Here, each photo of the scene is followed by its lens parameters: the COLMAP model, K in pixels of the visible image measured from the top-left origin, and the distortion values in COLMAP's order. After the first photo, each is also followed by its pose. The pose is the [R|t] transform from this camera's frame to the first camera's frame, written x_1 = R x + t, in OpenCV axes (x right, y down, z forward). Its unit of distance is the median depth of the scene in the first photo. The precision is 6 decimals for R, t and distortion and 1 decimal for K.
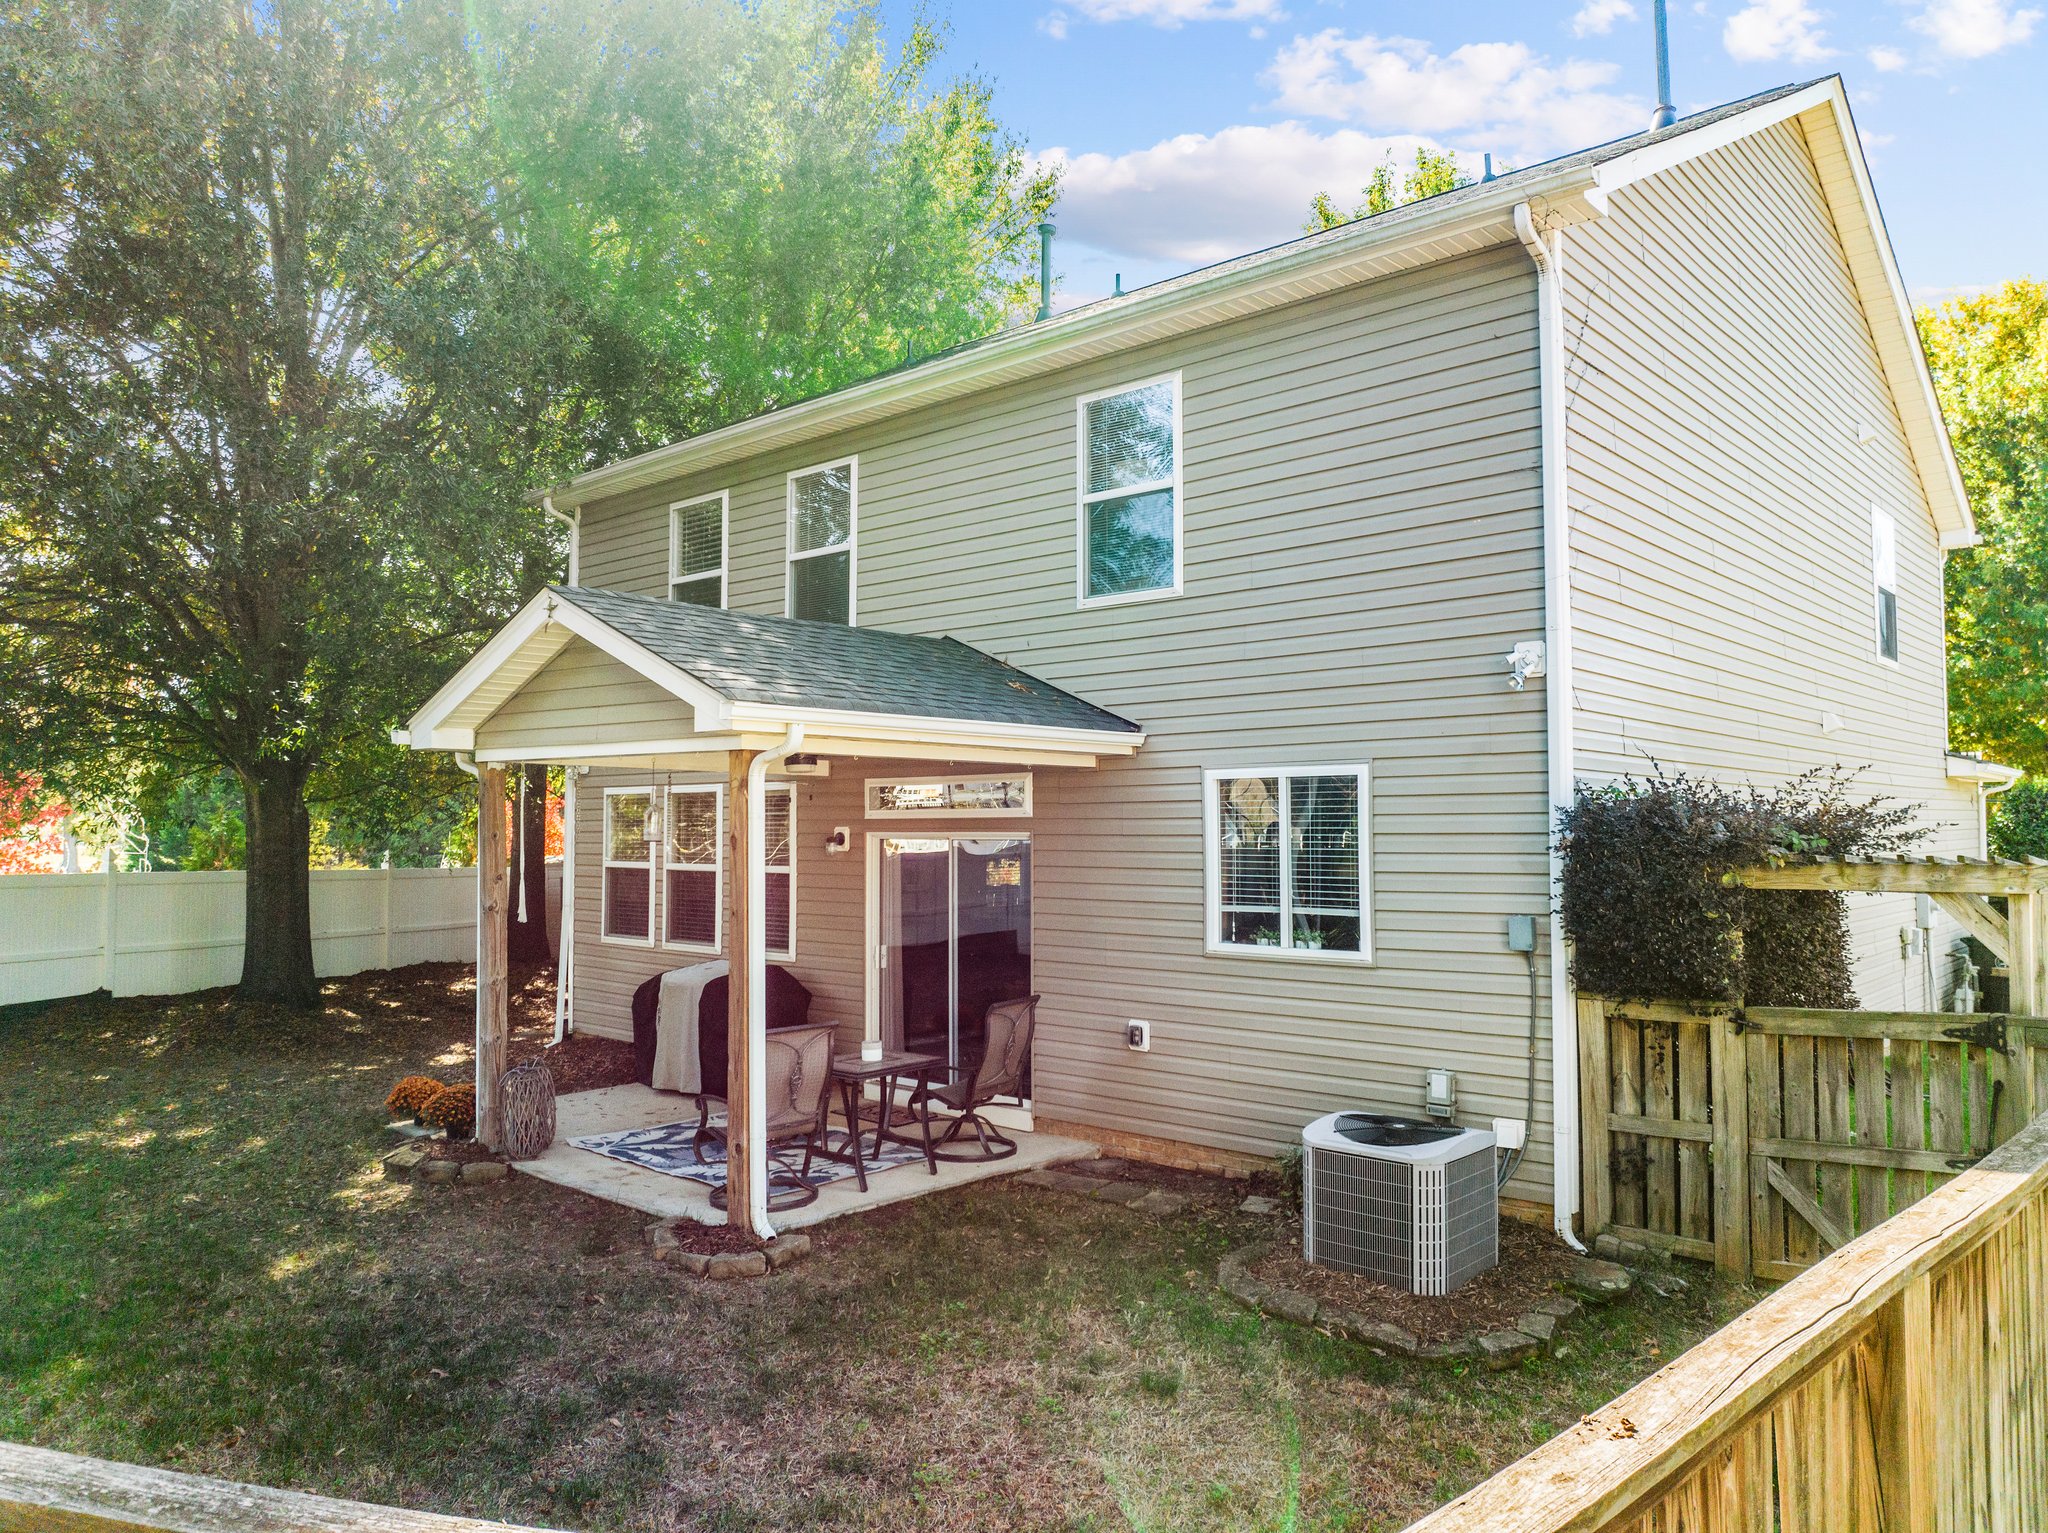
lens RADIAL K [[1439.7, 0, 1020.0], [0, 1439.7, 742.3], [0, 0, 1]] dist [0.002556, -0.065096]
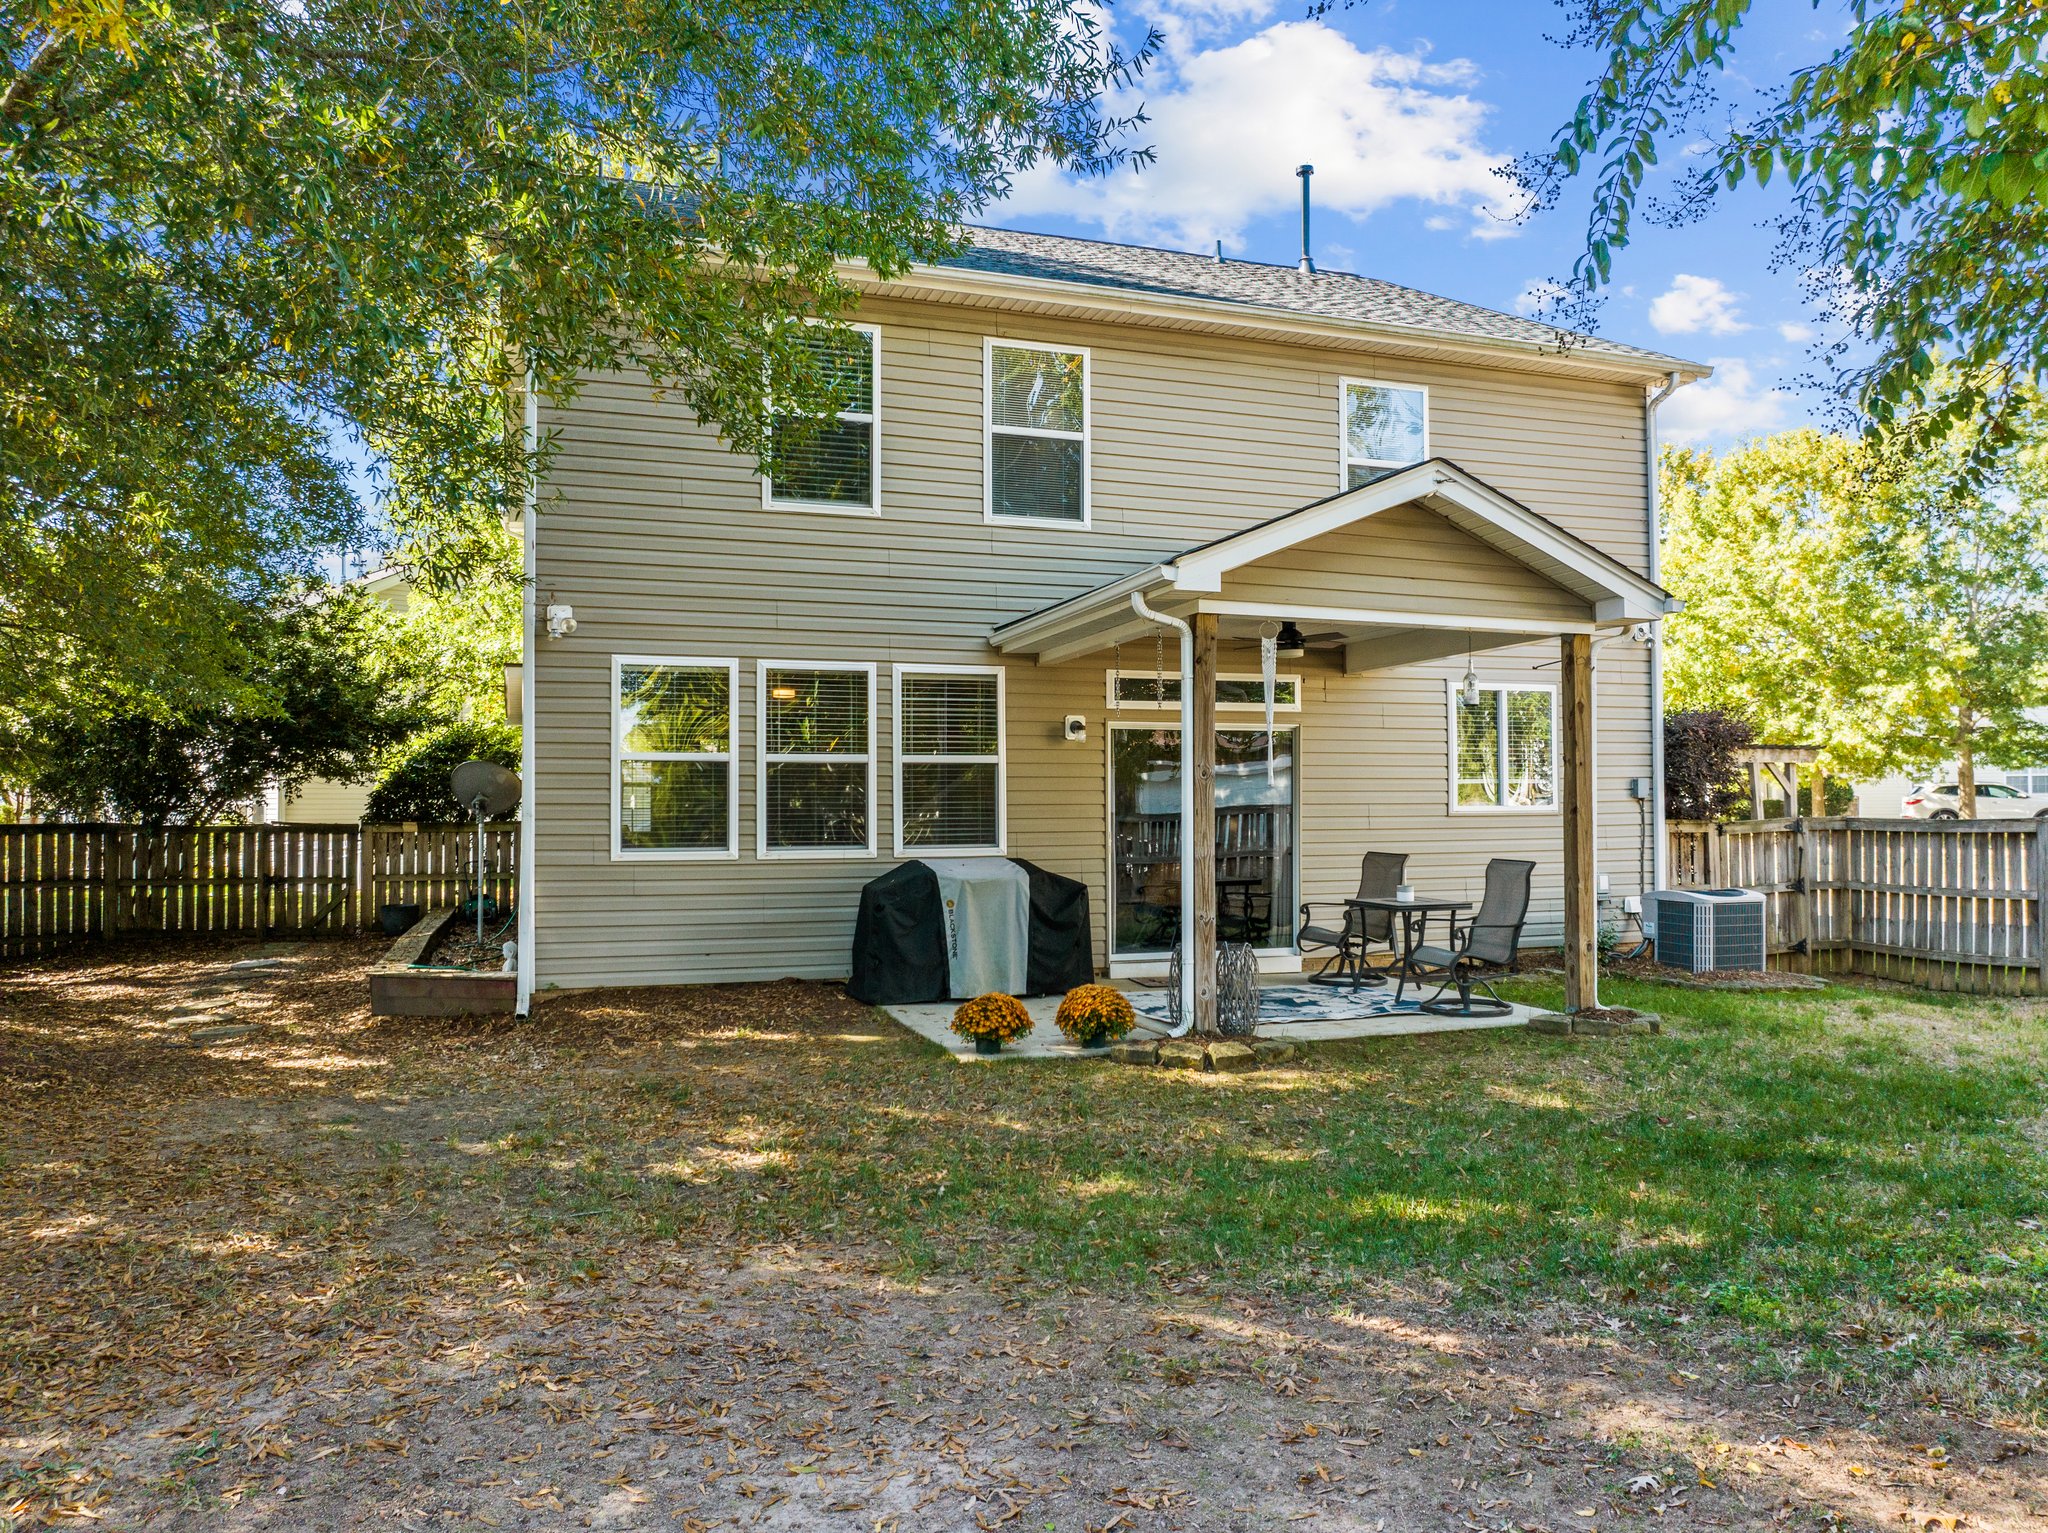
lens RADIAL K [[1445.7, 0, 1025.4], [0, 1445.7, 763.8], [0, 0, 1]] dist [-0.017791, -0.000891]
pose [[0.475156, 0.026856, 0.879491, -1.448085], [-0.048516, 0.998813, -0.004289, 0.138798], [-0.878563, -0.040632, 0.475896, 0.780296]]
